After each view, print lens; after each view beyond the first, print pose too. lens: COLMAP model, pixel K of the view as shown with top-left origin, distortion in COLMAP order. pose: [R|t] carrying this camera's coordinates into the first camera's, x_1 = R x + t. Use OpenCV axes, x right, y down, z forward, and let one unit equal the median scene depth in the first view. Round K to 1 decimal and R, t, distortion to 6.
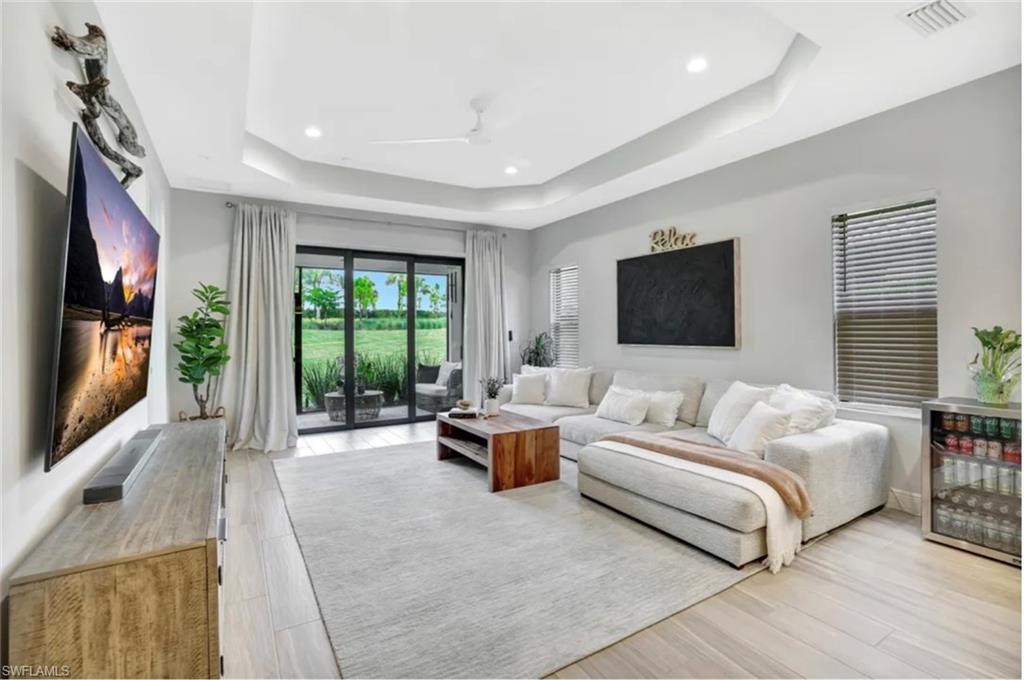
lens RADIAL K [[462.1, 0, 504.5], [0, 462.1, 331.9], [0, 0, 1]] dist [-0.027334, 0.000263]
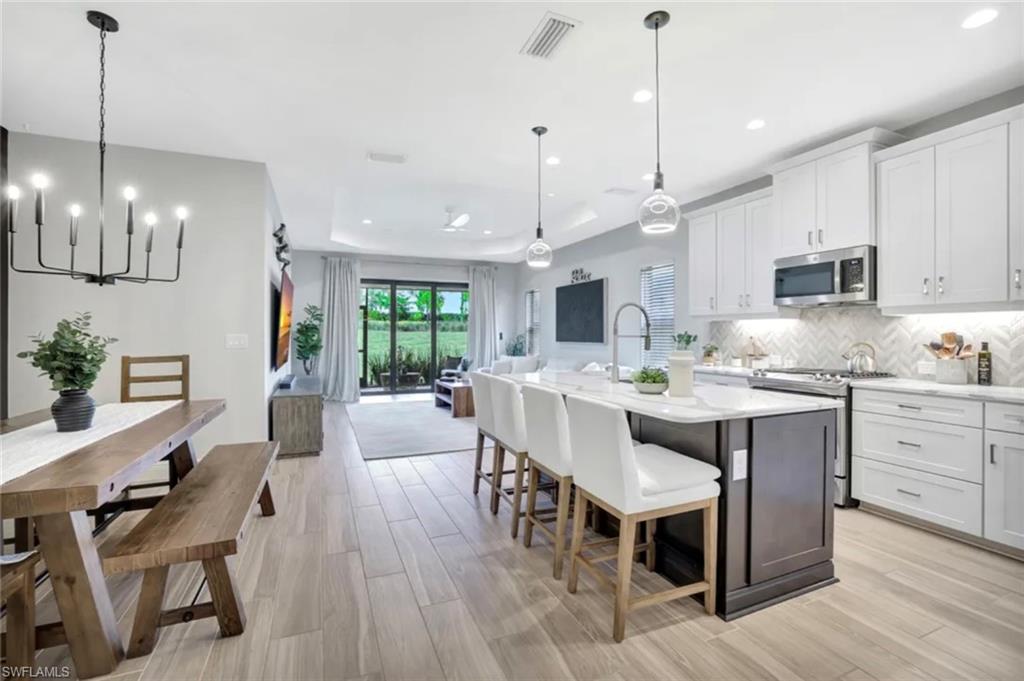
lens RADIAL K [[447.7, 0, 503.2], [0, 447.7, 335.8], [0, 0, 1]] dist [-0.018854, 0.000109]
pose [[0.989163, 0.009710, -0.146499, 0.342904], [-0.009217, 0.999949, 0.004045, 0.002669], [0.146531, -0.002651, 0.989203, -0.607709]]
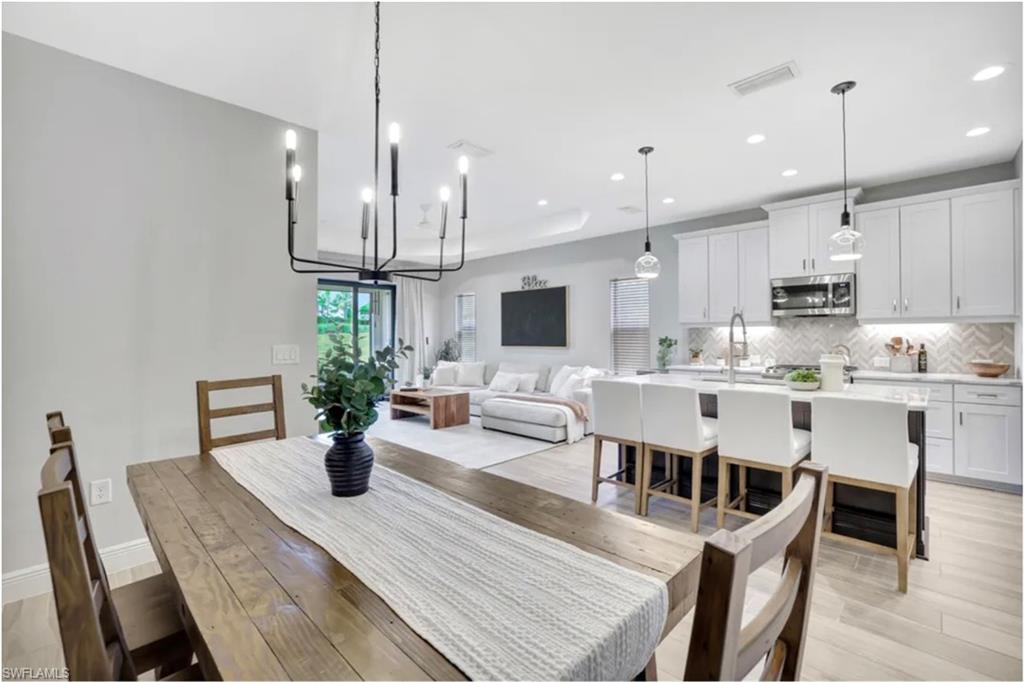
lens RADIAL K [[445.2, 0, 505.7], [0, 445.2, 336.8], [0, 0, 1]] dist [-0.022762, 0.000004]
pose [[0.967726, 0.001405, 0.252002, -0.145469], [-0.001379, 0.999999, -0.000280, -0.005078], [-0.252002, -0.000076, 0.967727, -0.554339]]
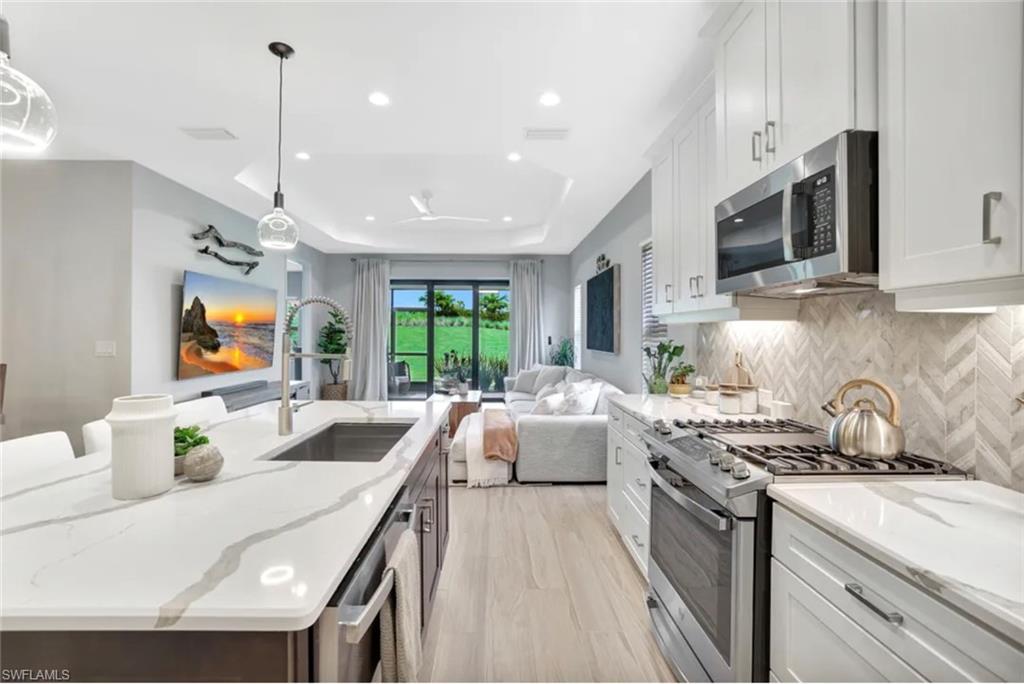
lens RADIAL K [[447.7, 0, 503.2], [0, 447.7, 337.3], [0, 0, 1]] dist [-0.018854, 0.000109]
pose [[0.868085, 0.014039, -0.496217, 0.760147], [-0.010253, 0.999894, 0.010353, -0.017612], [0.496310, -0.003899, 0.868137, -0.172414]]
